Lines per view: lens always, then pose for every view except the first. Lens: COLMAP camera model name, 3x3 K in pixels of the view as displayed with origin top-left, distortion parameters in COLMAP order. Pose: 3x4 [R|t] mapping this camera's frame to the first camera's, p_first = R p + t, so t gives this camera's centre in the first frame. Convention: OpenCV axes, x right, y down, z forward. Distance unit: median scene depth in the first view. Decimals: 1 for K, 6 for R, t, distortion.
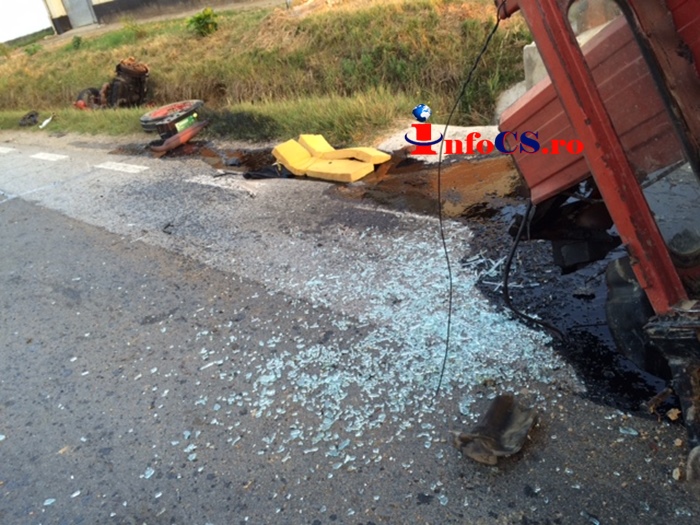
lens RADIAL K [[593.2, 0, 350.9], [0, 593.2, 259.3], [0, 0, 1]] dist [0.079588, -0.111016]
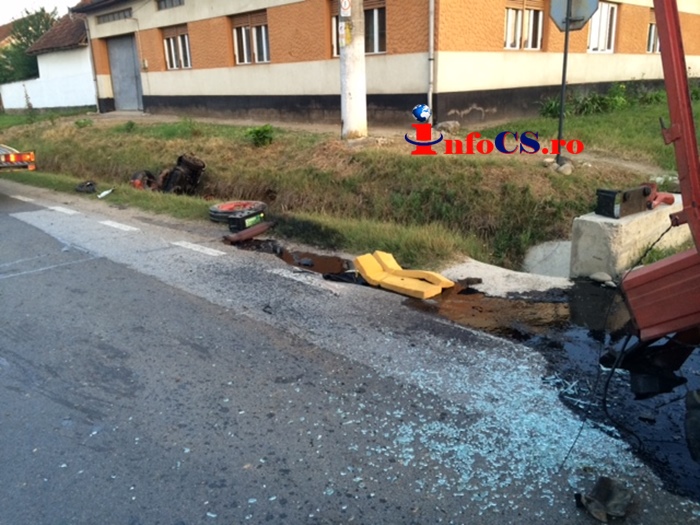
lens RADIAL K [[593.2, 0, 349.9], [0, 593.2, 262.3], [0, 0, 1]] dist [0.079588, -0.111016]
pose [[0.981989, 0.186451, 0.030568, -0.249061], [-0.177311, 0.965289, -0.191774, 0.068465], [-0.065264, 0.182900, 0.980963, -0.215512]]
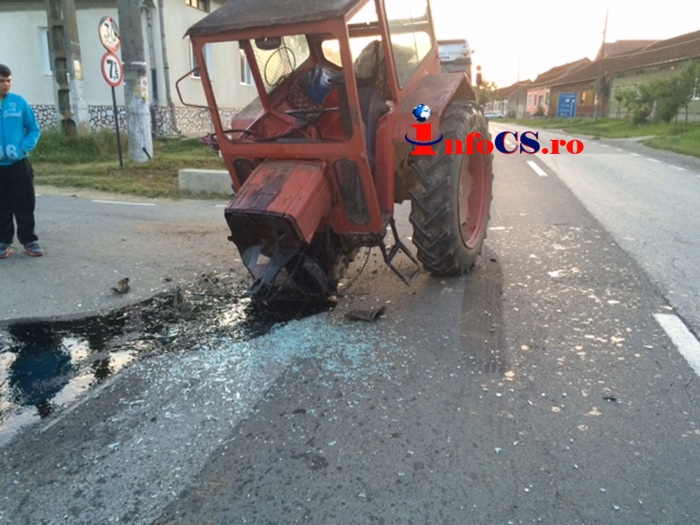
lens RADIAL K [[593.2, 0, 350.0], [0, 593.2, 262.6], [0, 0, 1]] dist [0.079588, -0.111016]
pose [[-0.491315, -0.006921, 0.870955, -1.021743], [0.491873, 0.823042, 0.284011, -0.342937], [-0.718798, 0.567938, -0.400968, 1.023999]]
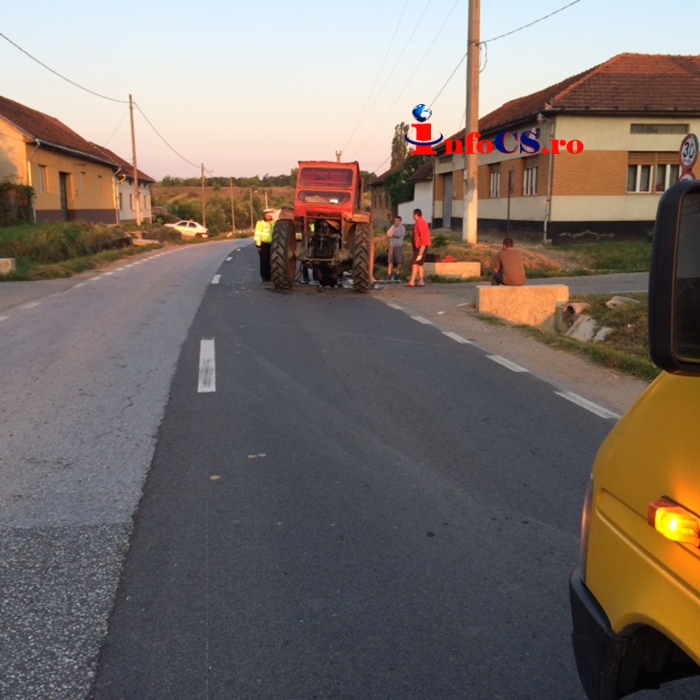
lens RADIAL K [[732.4, 0, 349.8], [0, 732.4, 350.5], [0, 0, 1]] dist [0.010644, 0.000000]
pose [[0.773239, 0.326784, -0.543428, 2.785403], [-0.438861, 0.894369, -0.086632, 0.767850], [0.457715, 0.305477, 0.834974, -3.025644]]
